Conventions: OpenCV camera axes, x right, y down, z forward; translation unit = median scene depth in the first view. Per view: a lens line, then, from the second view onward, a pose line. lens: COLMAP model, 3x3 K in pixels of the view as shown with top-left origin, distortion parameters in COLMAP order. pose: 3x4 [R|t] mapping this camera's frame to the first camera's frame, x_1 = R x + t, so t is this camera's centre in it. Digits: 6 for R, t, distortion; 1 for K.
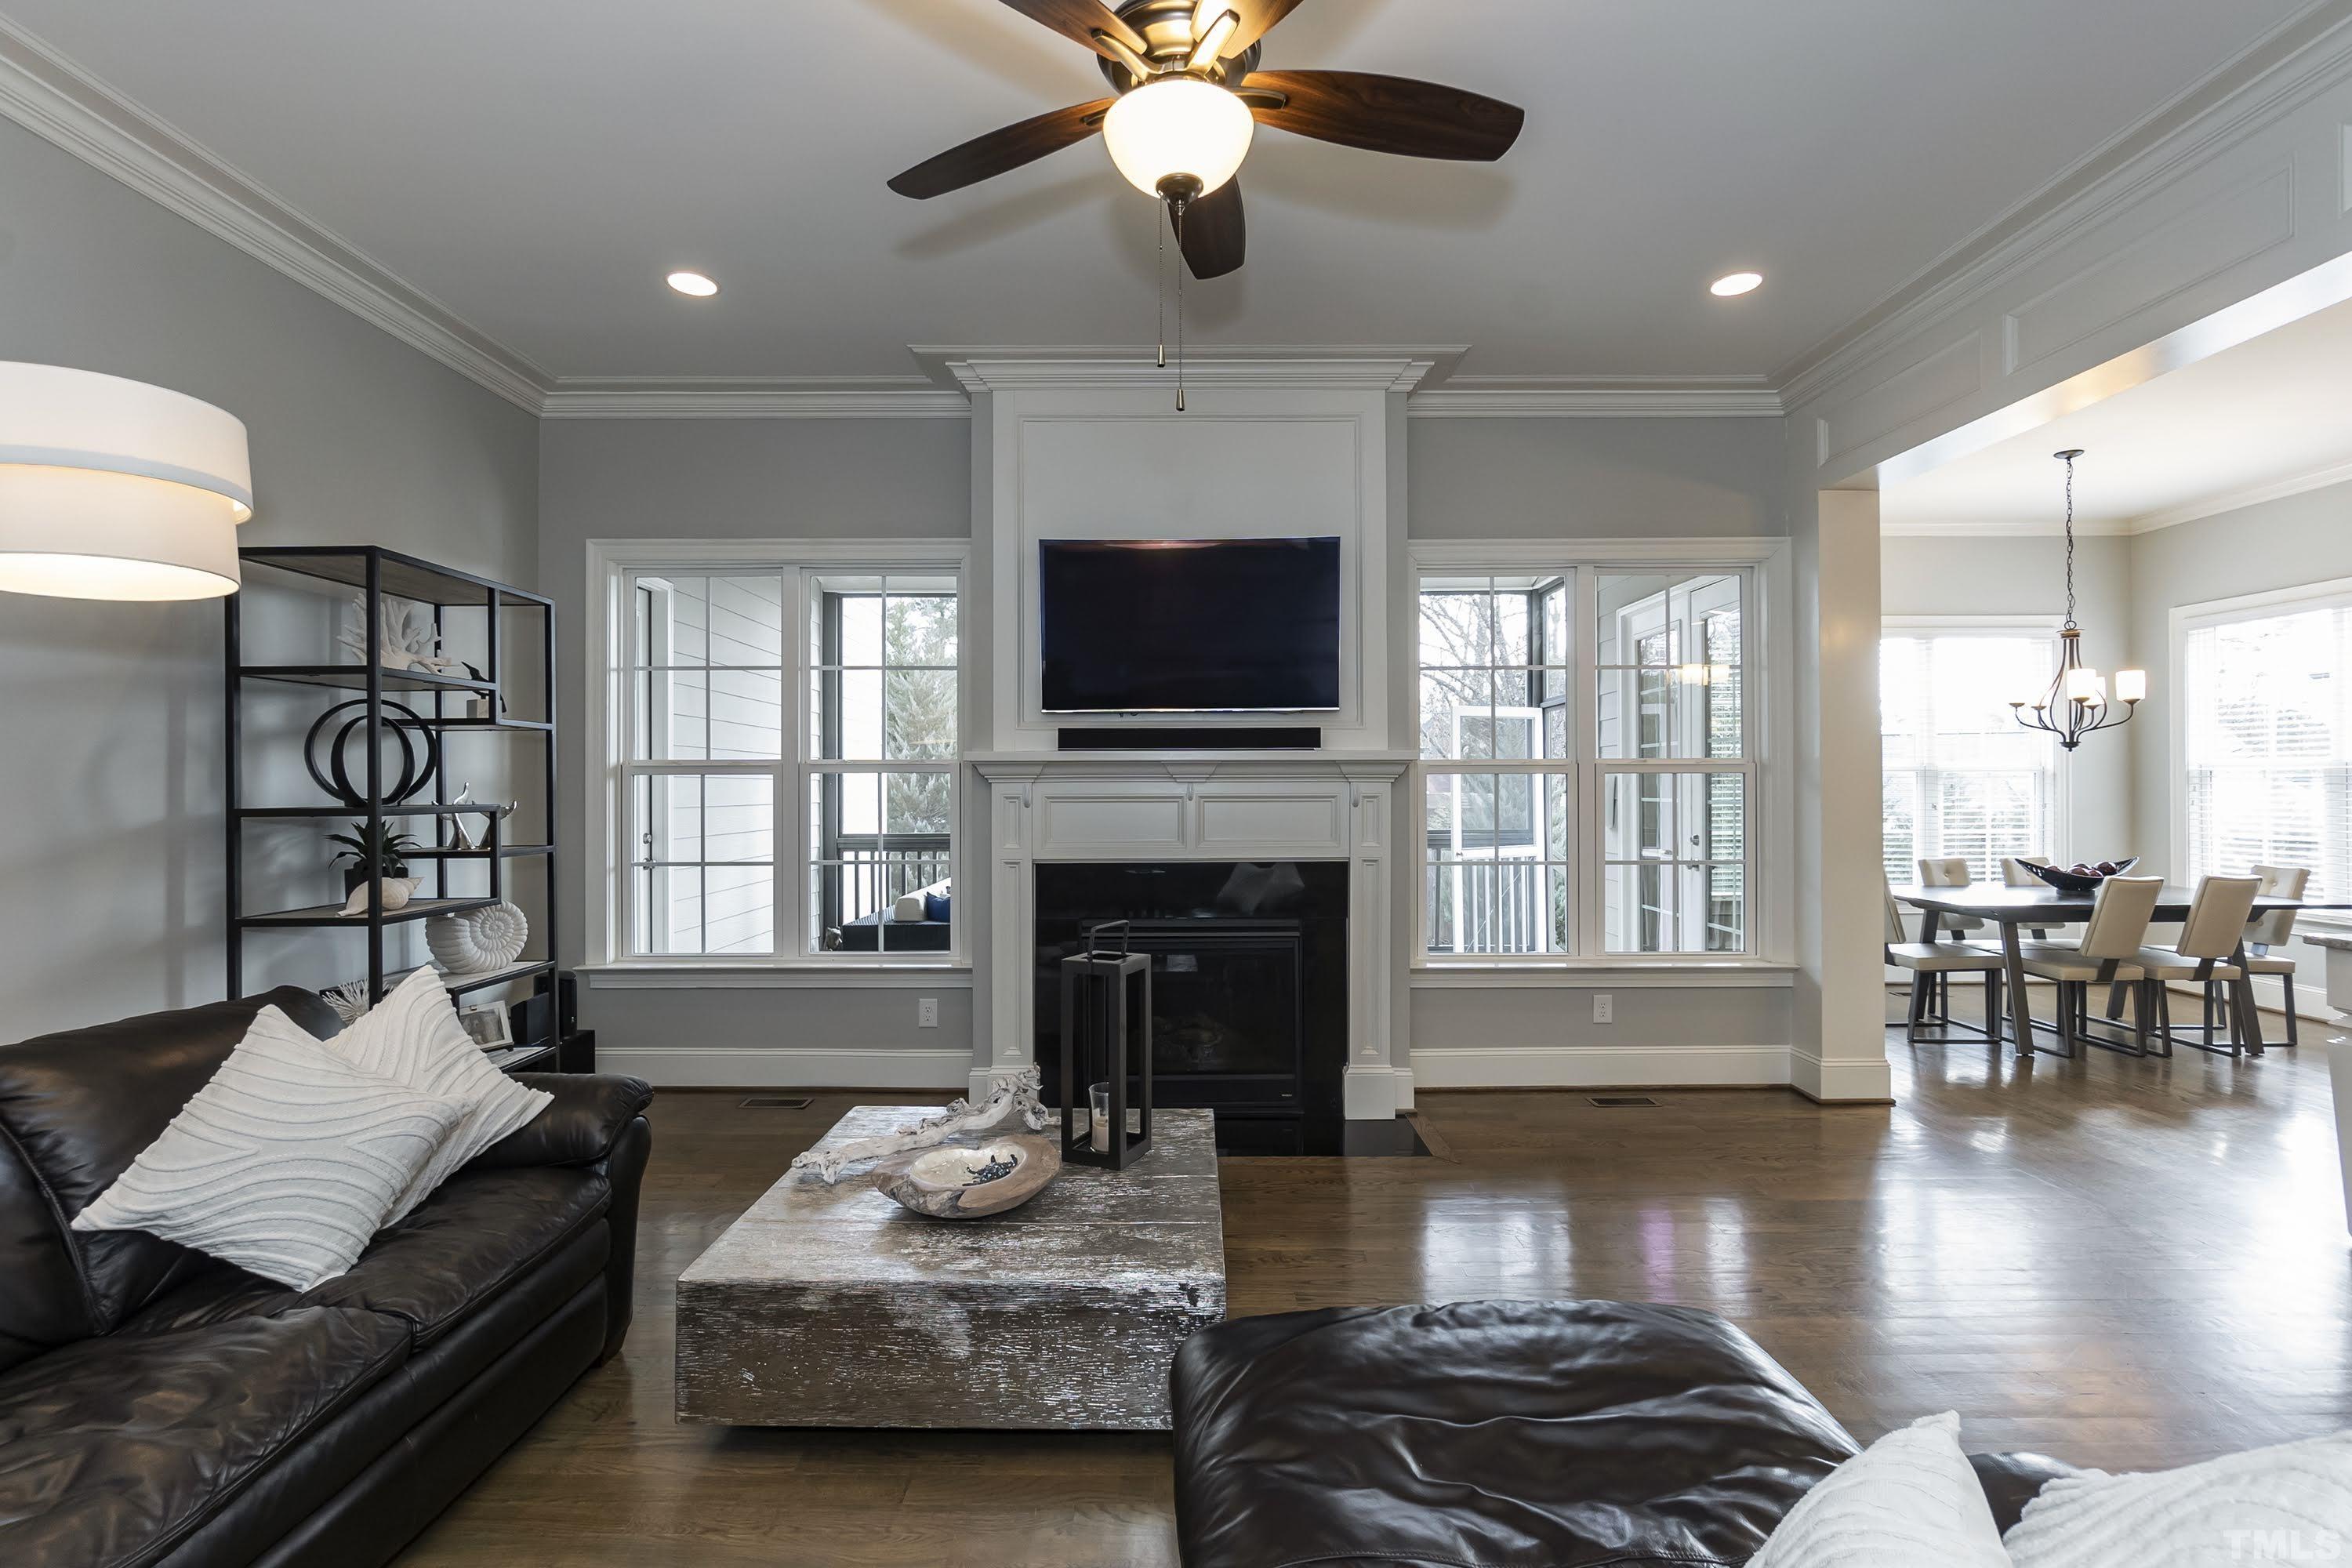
lens RADIAL K [[1019.4, 0, 1177.1], [0, 1019.4, 776.3], [0, 0, 1]] dist [-0.002732, -0.000237]
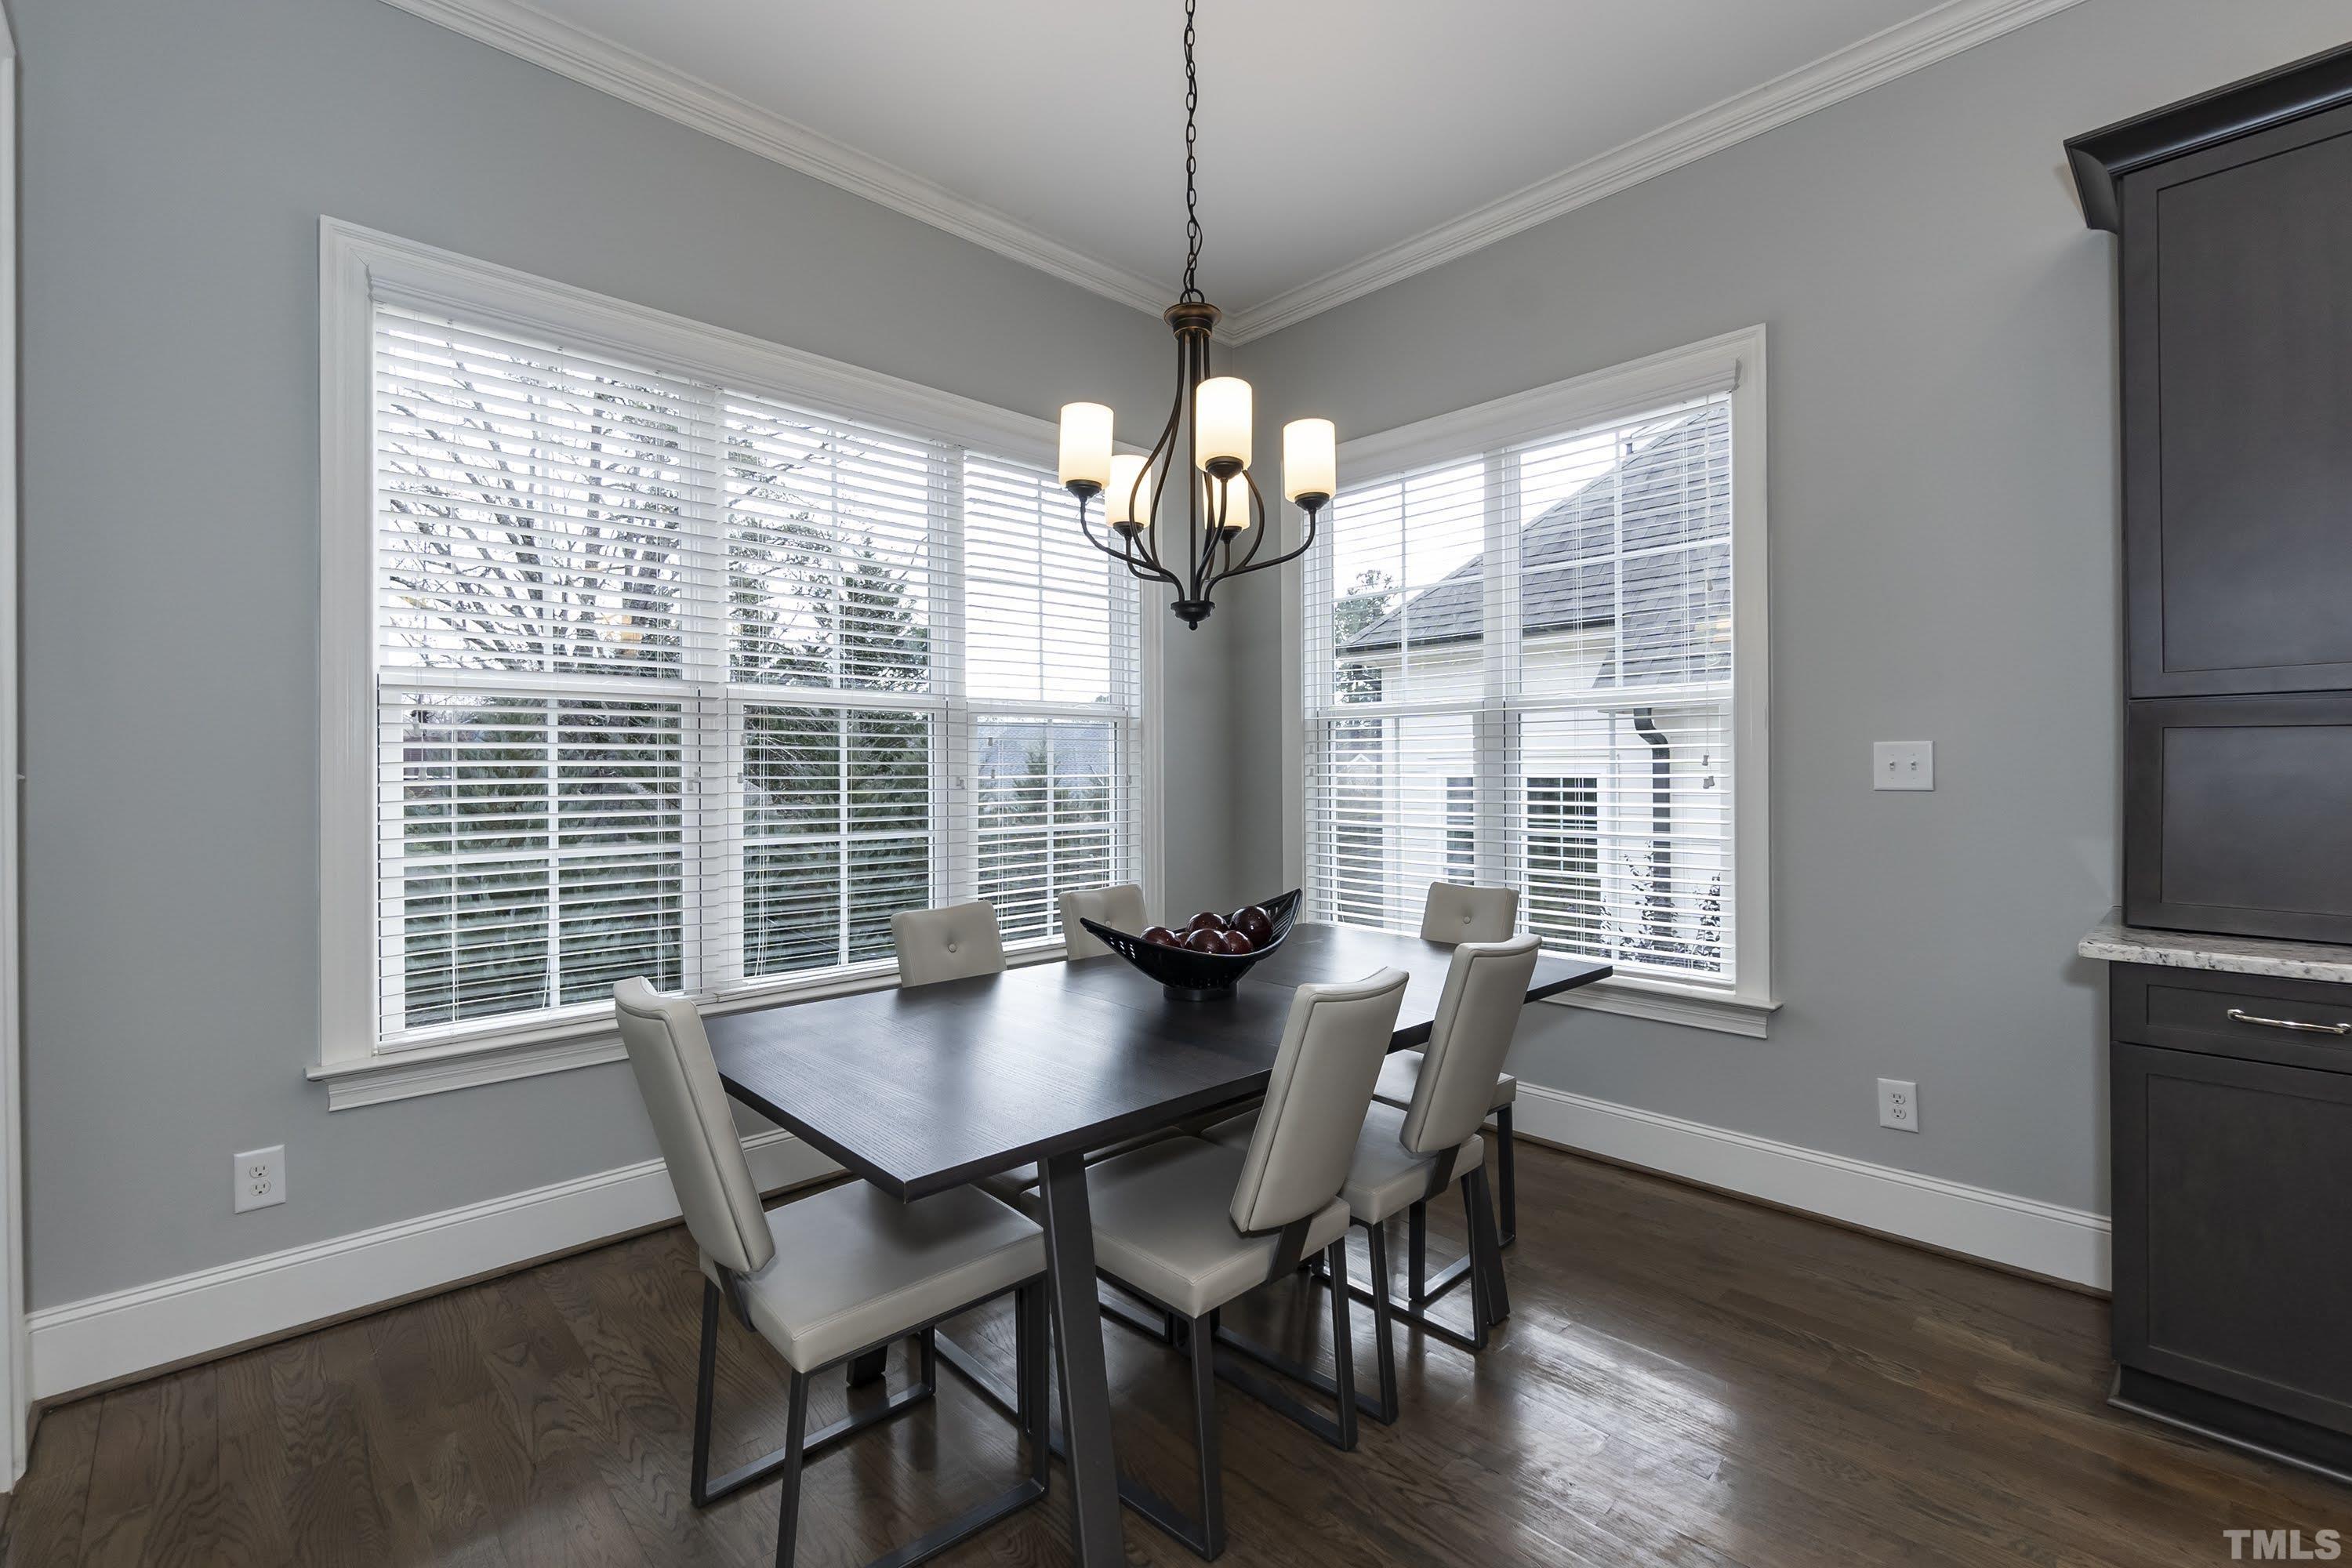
lens RADIAL K [[1019.4, 0, 1167.3], [0, 1019.4, 773.7], [0, 0, 1]] dist [-0.002732, -0.000237]
pose [[0.725890, 0.001155, 0.687810, 0.620781], [-0.005726, 0.999974, 0.004364, 0.029888], [-0.687787, -0.007106, 0.725877, 0.743703]]
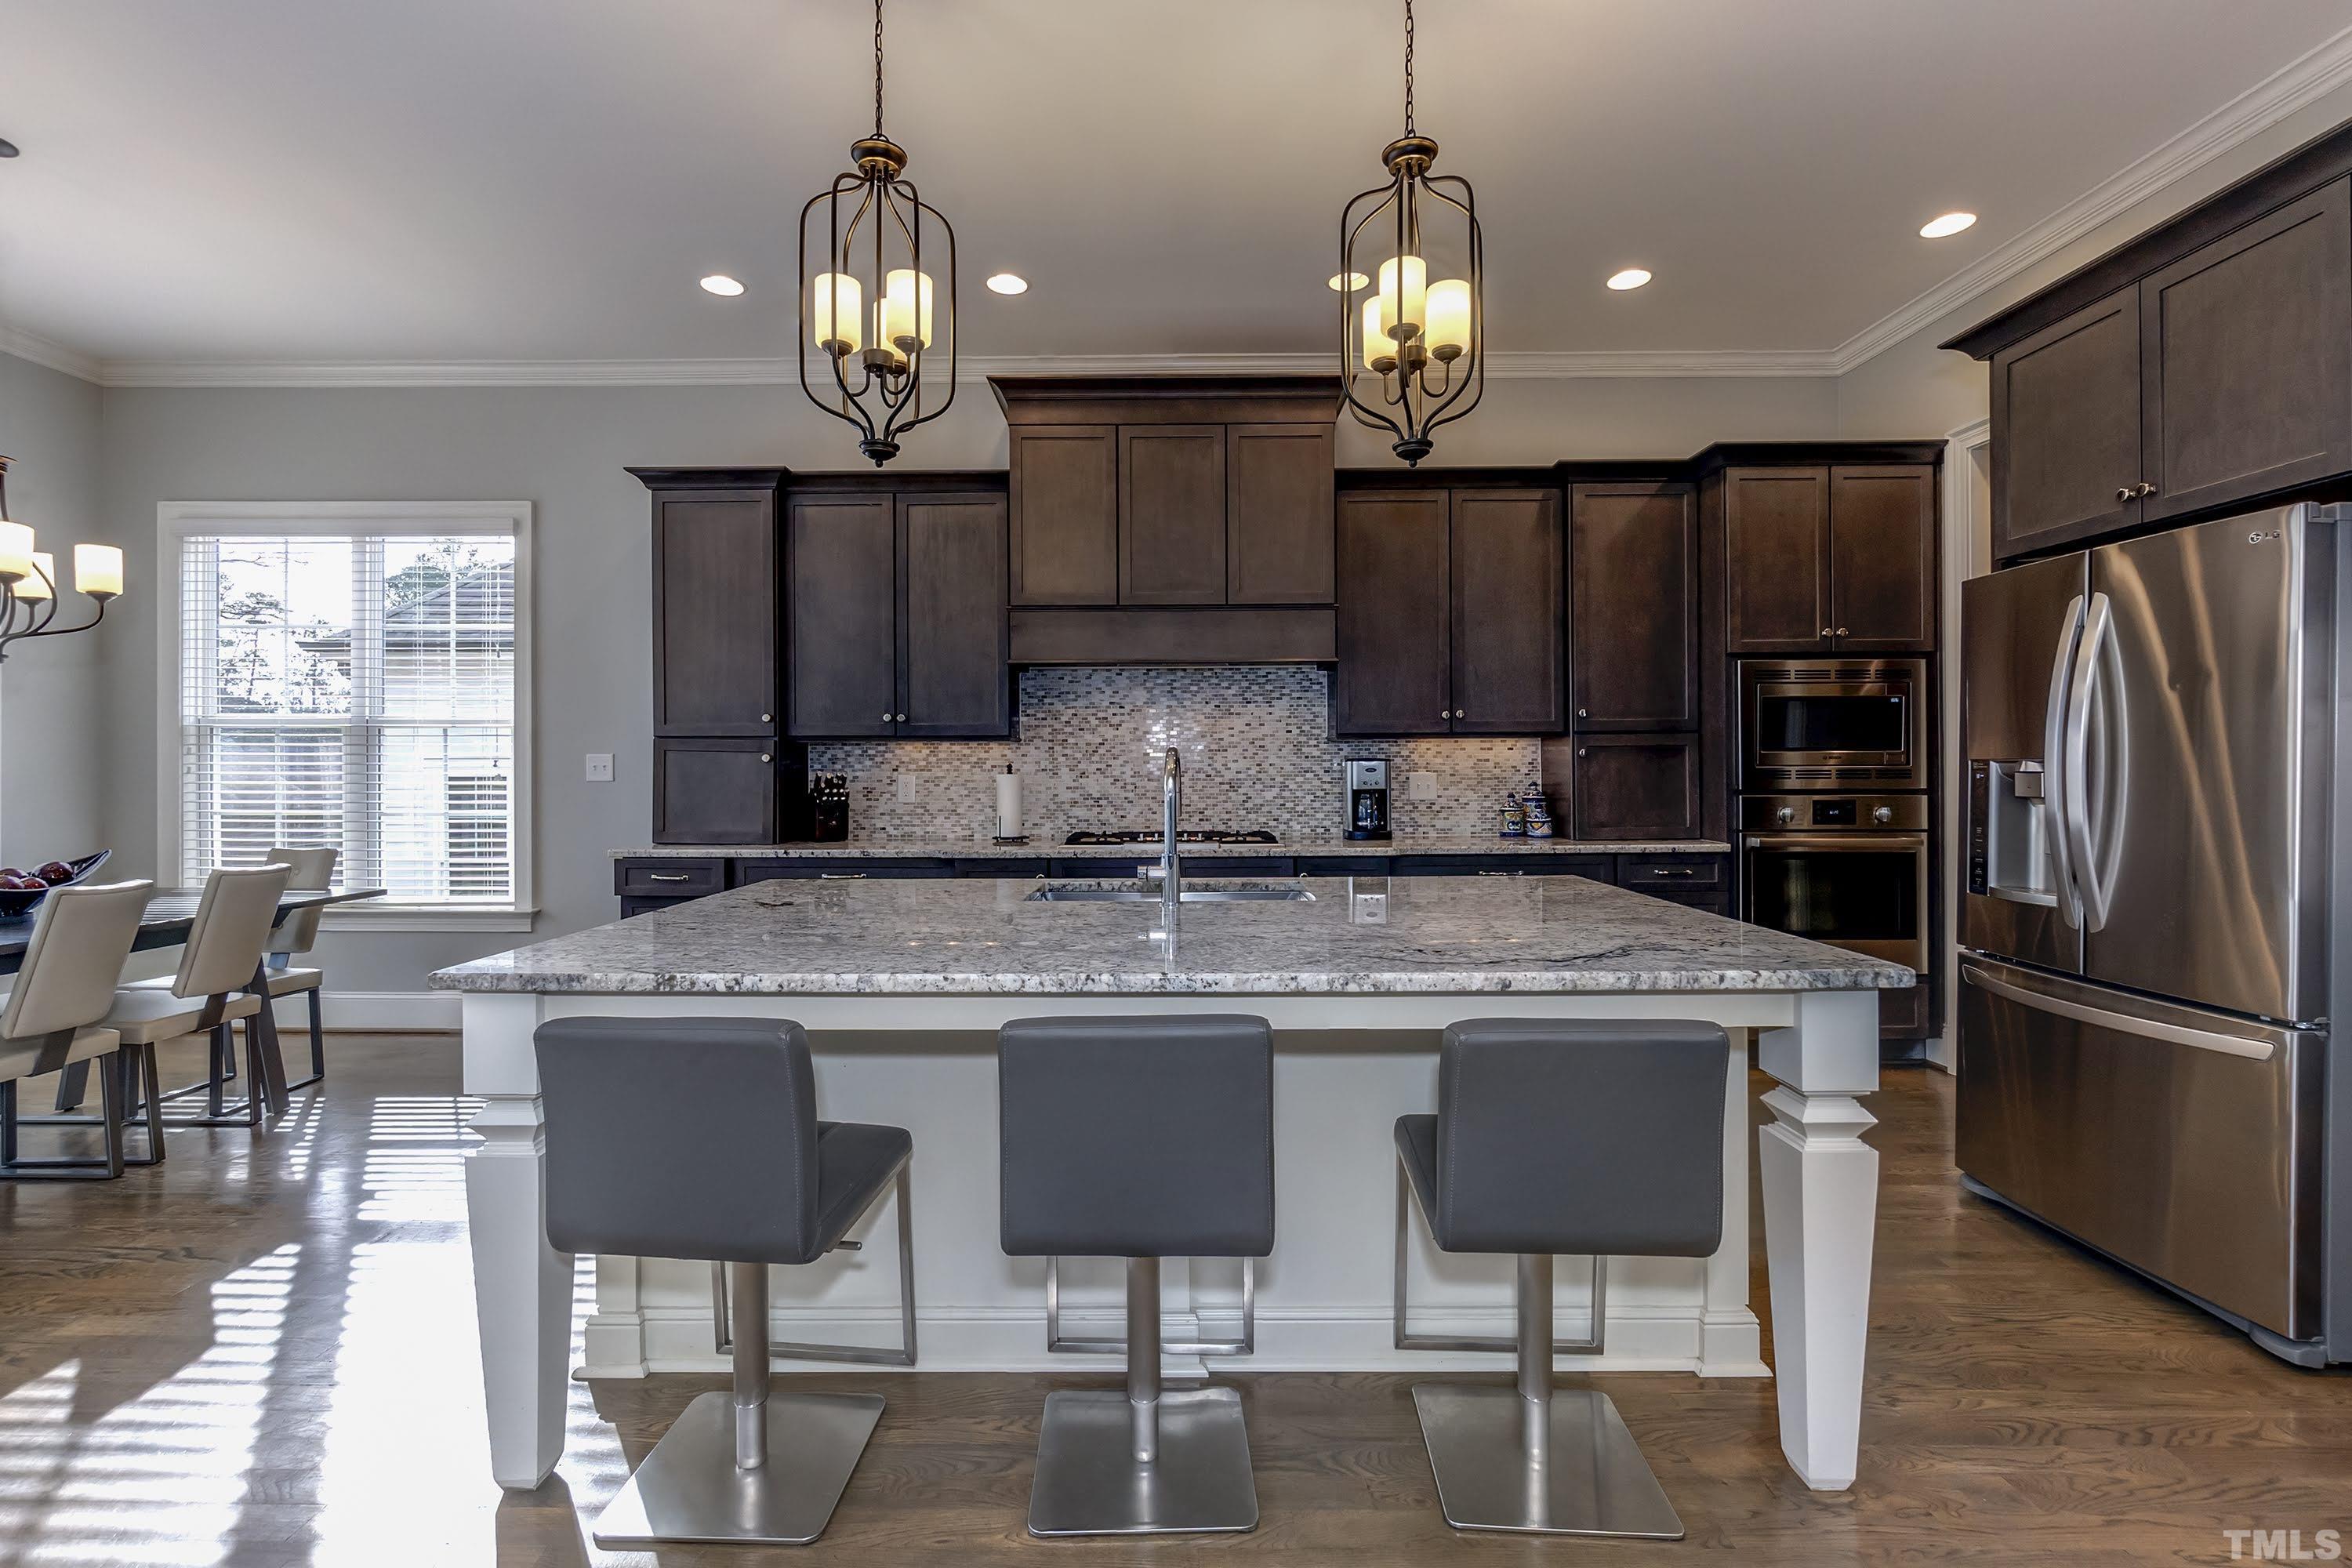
lens RADIAL K [[1019.4, 0, 1162.1], [0, 1019.4, 779.8], [0, 0, 1]] dist [-0.002732, -0.000237]
pose [[0.015769, -0.005172, 0.999862, 0.337062], [-0.009925, 0.999937, 0.005329, 0.026796], [-0.999826, -0.010008, 0.015716, 0.350485]]
